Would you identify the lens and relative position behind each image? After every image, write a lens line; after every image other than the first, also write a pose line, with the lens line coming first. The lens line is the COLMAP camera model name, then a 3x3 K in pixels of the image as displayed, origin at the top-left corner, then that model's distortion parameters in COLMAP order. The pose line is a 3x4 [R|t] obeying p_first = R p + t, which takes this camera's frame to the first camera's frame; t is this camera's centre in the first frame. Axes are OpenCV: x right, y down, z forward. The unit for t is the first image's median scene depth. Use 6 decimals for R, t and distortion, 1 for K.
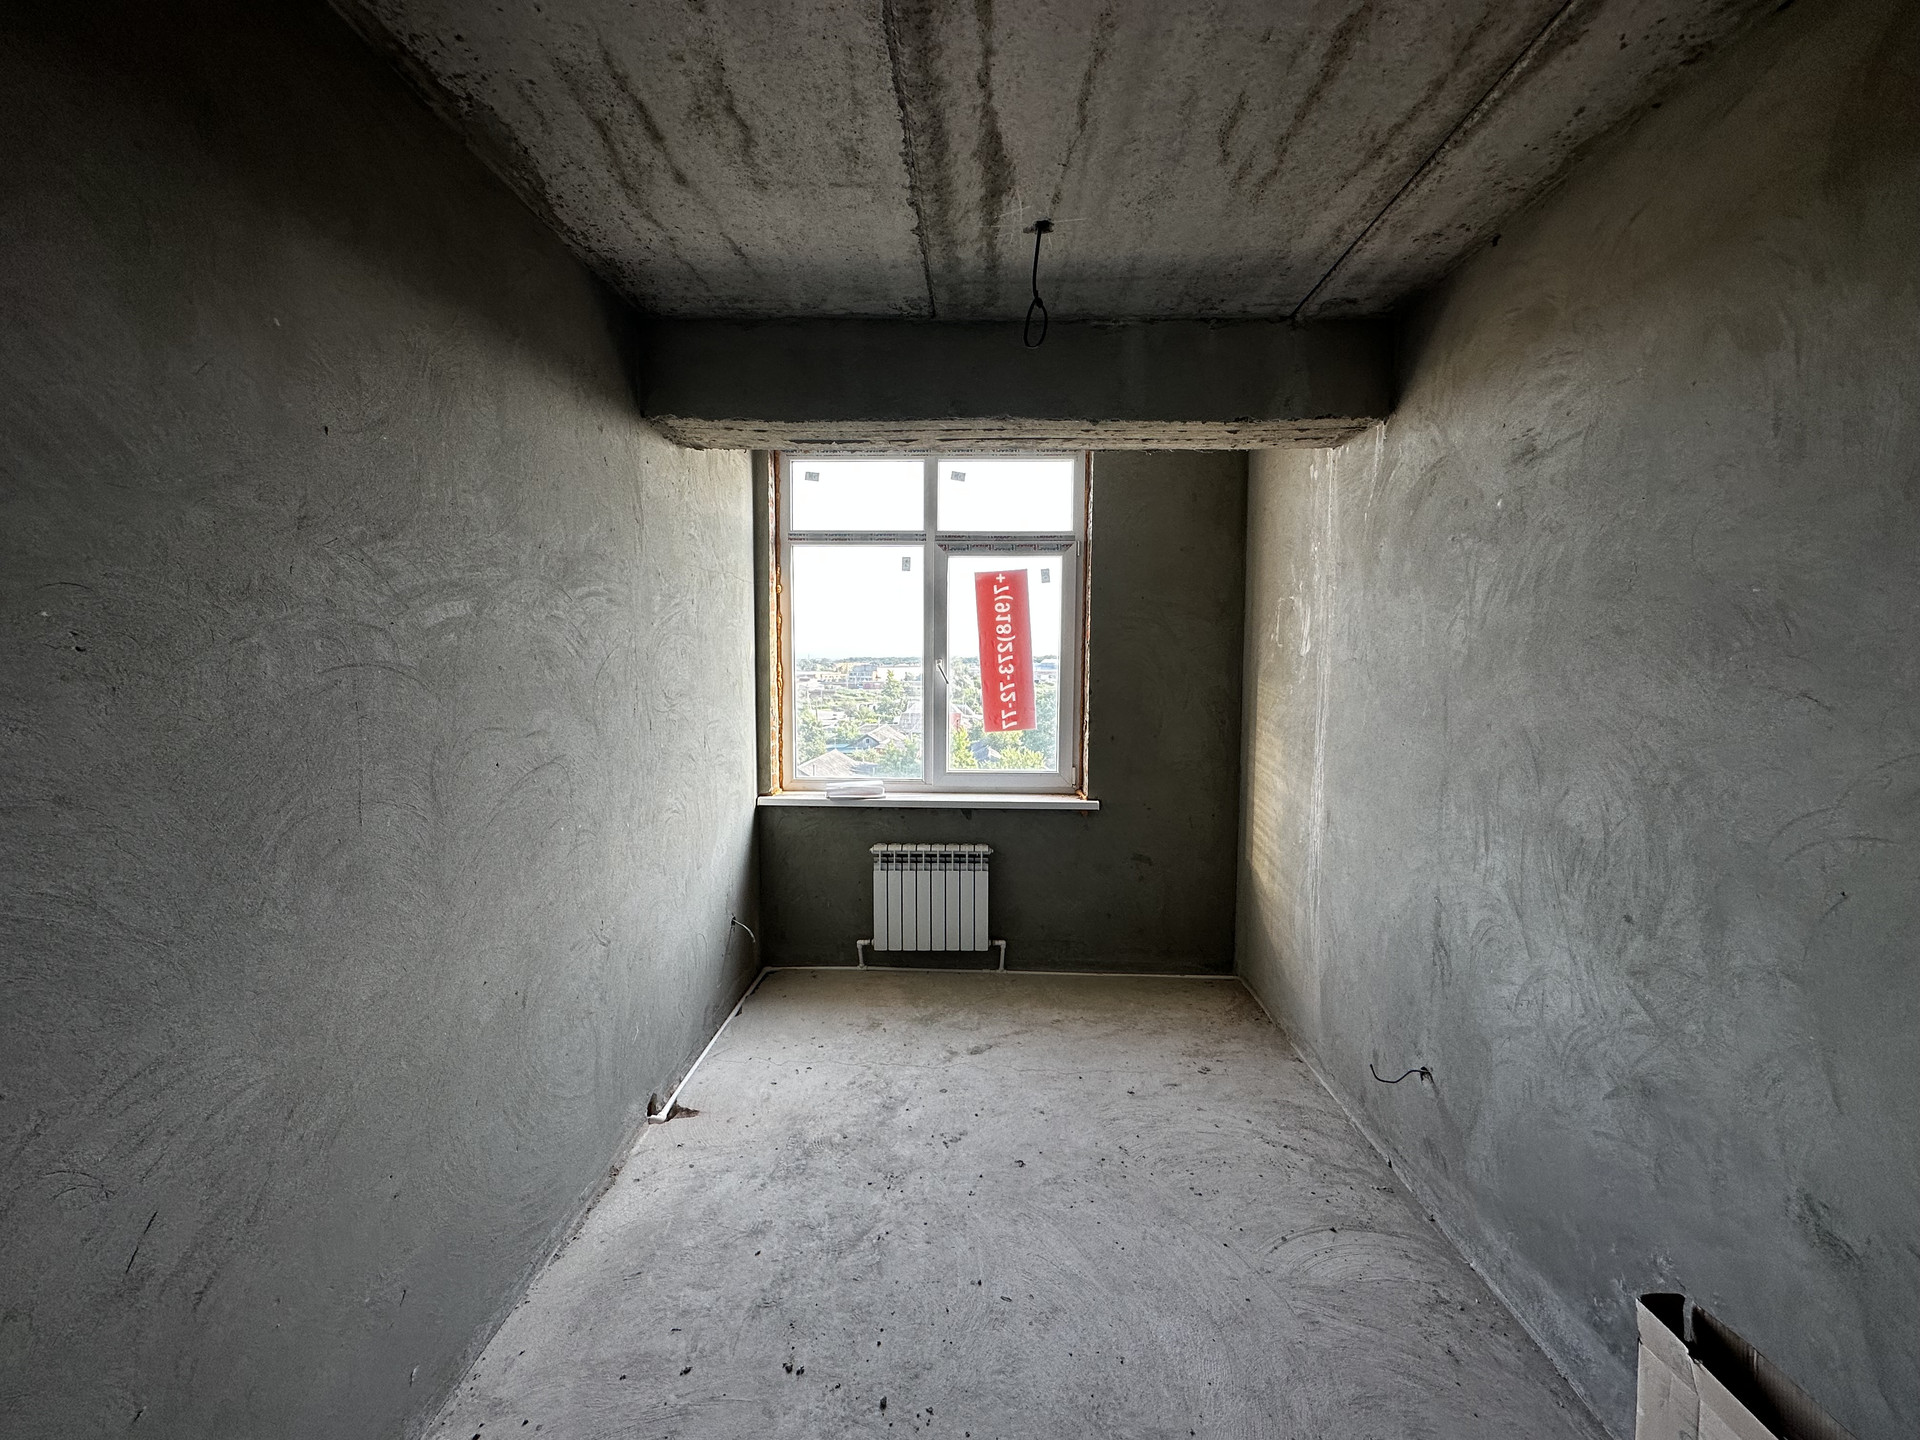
lens RADIAL K [[767.3, 0, 958.5], [0, 767.3, 717.1], [0, 0, 1]] dist [-0.004311, 0.001102]
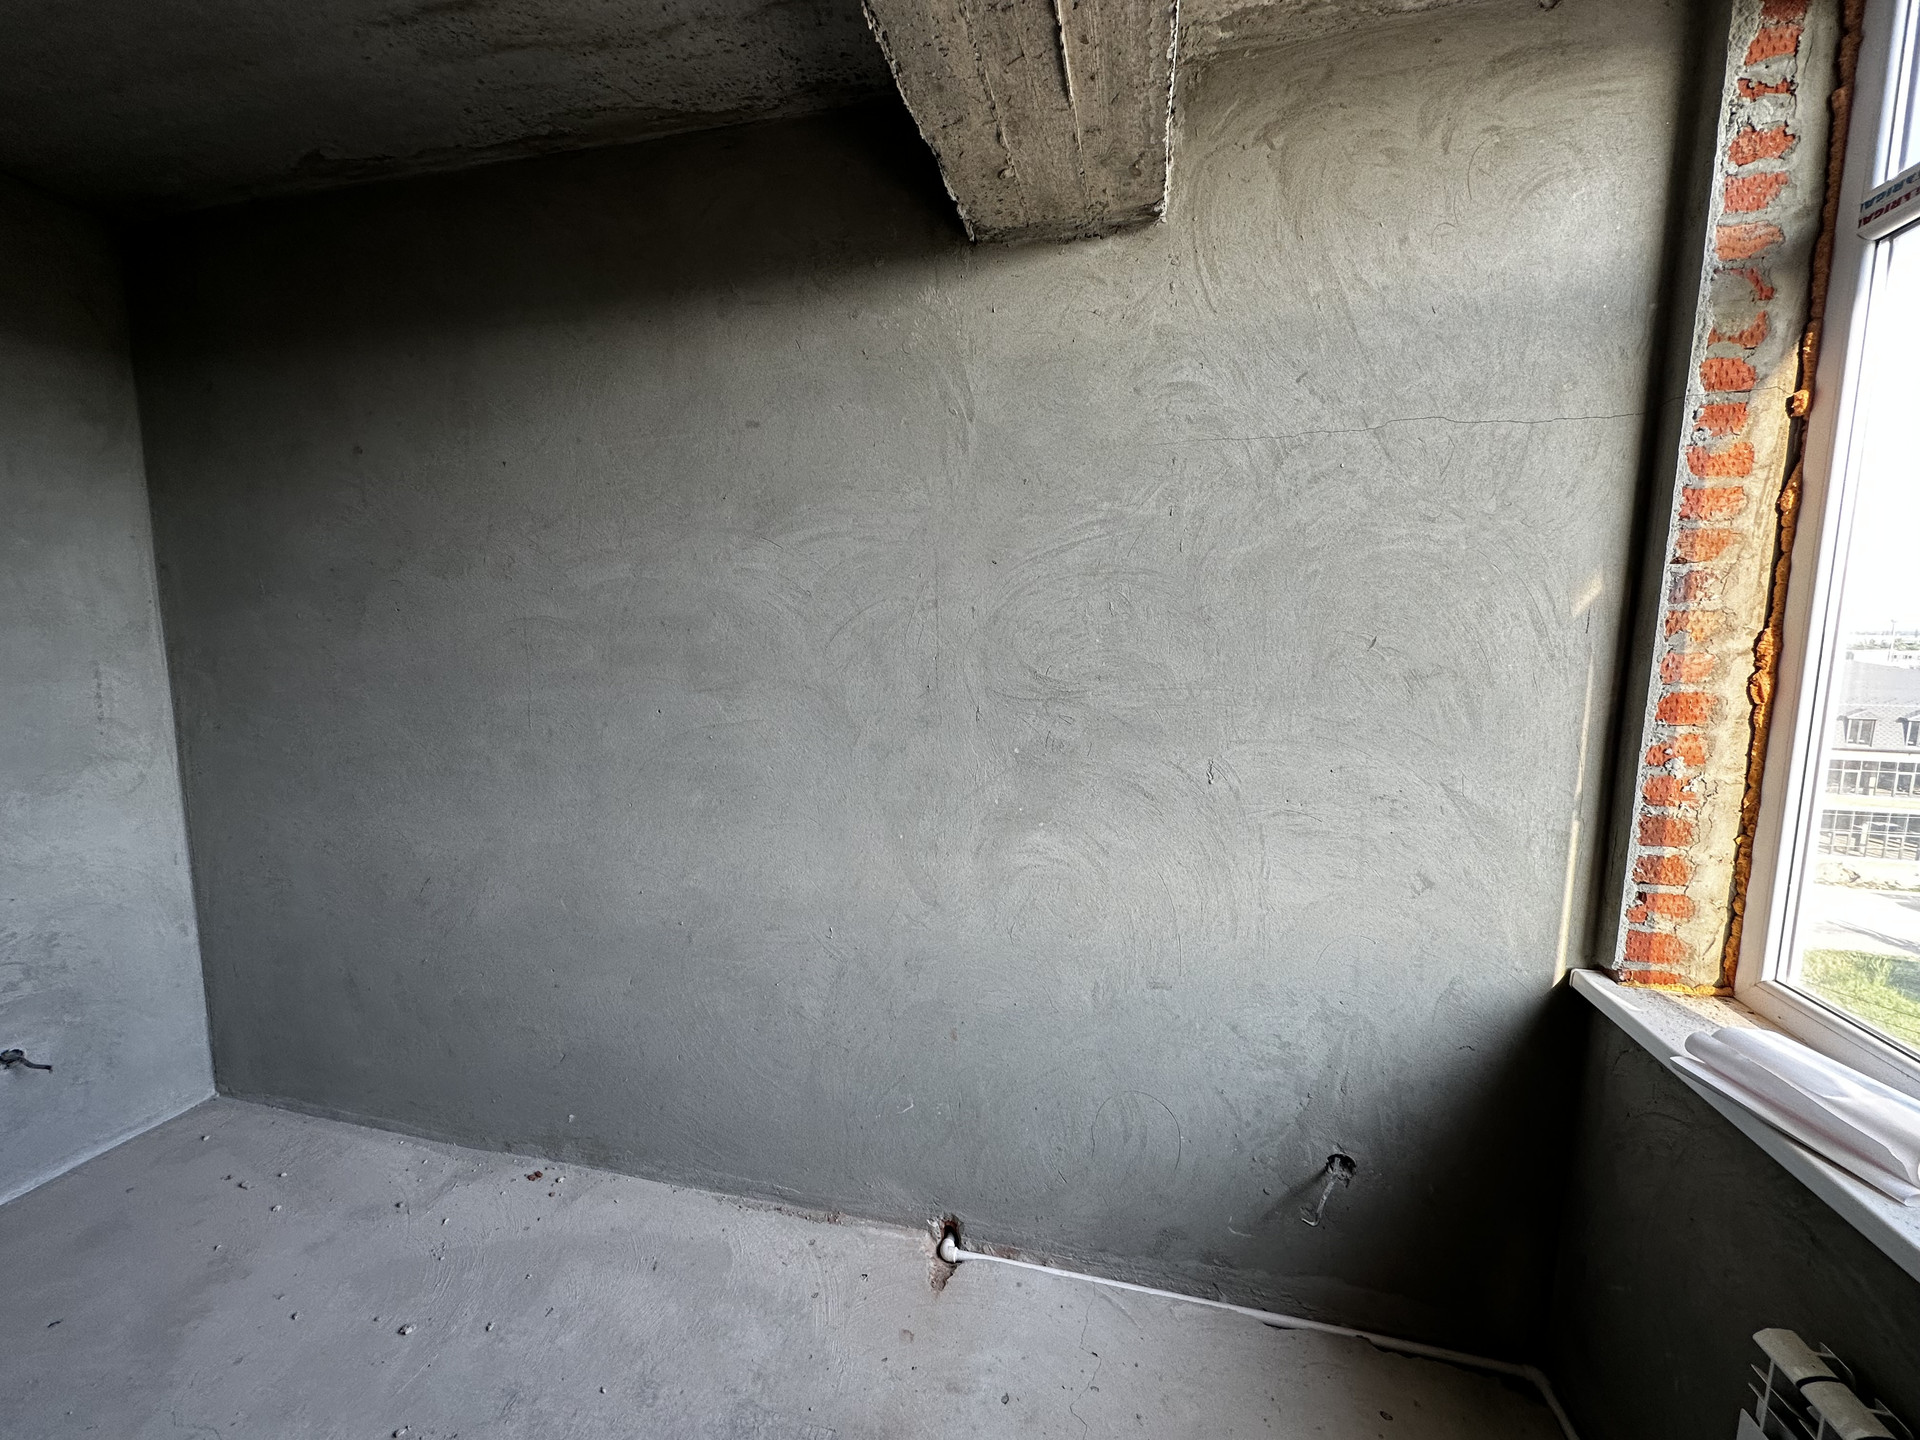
lens RADIAL K [[767.3, 0, 960.9], [0, 767.3, 717.6], [0, 0, 1]] dist [-0.004311, 0.001102]
pose [[-0.202563, 0.113357, -0.972686, 0.242177], [-0.084282, 0.987574, 0.132644, -0.070538], [0.975636, 0.108849, -0.190492, 1.029113]]
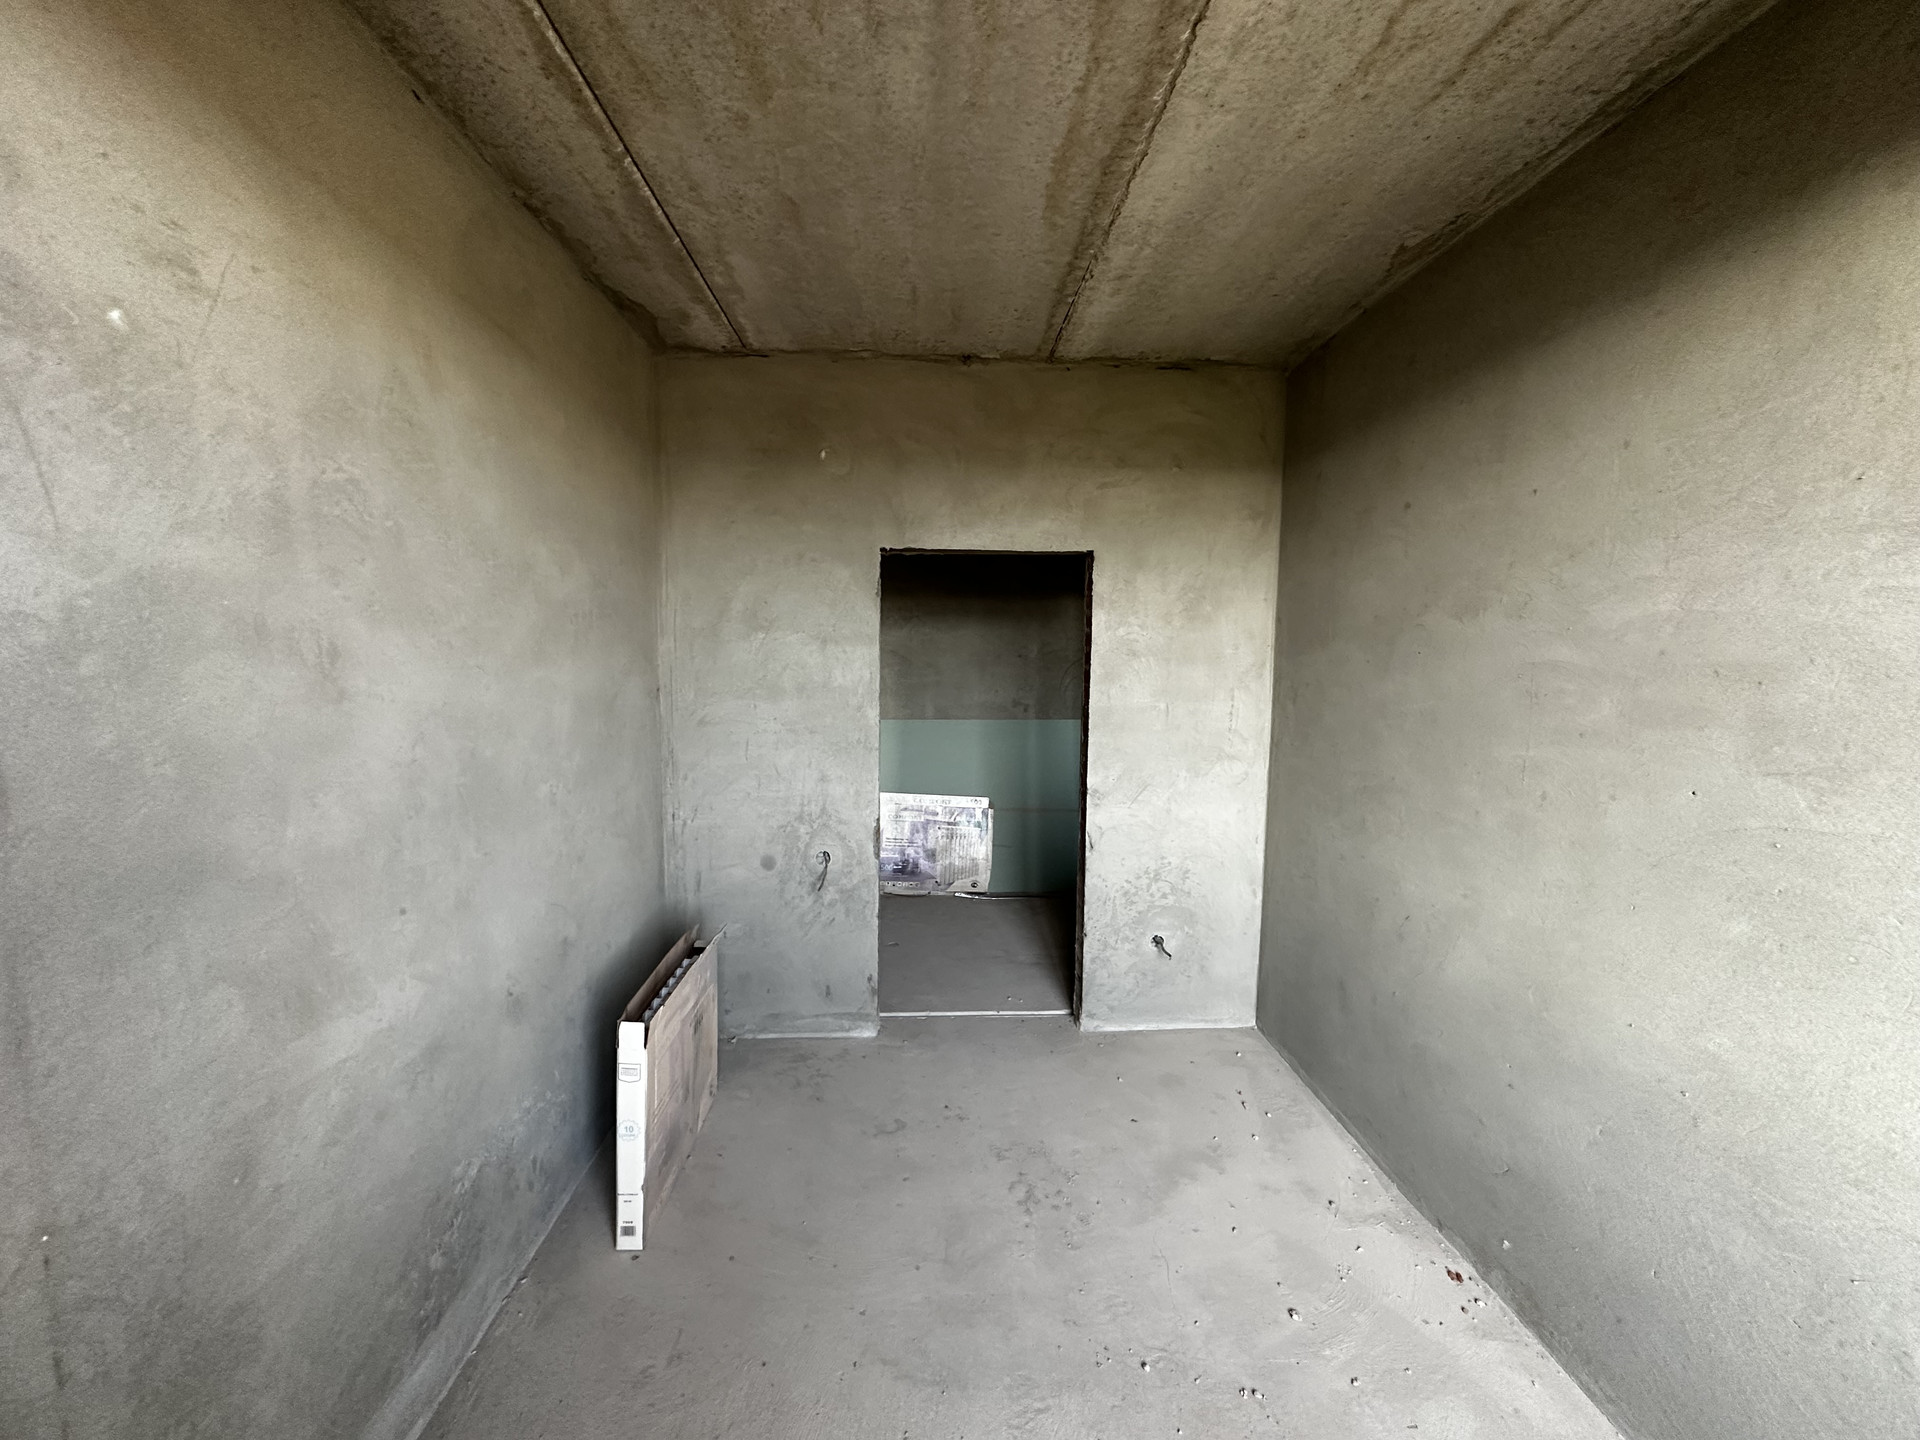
lens RADIAL K [[767.3, 0, 960.3], [0, 767.3, 719.3], [0, 0, 1]] dist [-0.004311, 0.001102]
pose [[-0.996354, -0.004393, -0.085206, 0.142809], [-0.018745, 0.985543, 0.168386, -0.084745], [0.083235, 0.169370, -0.982032, 1.074121]]
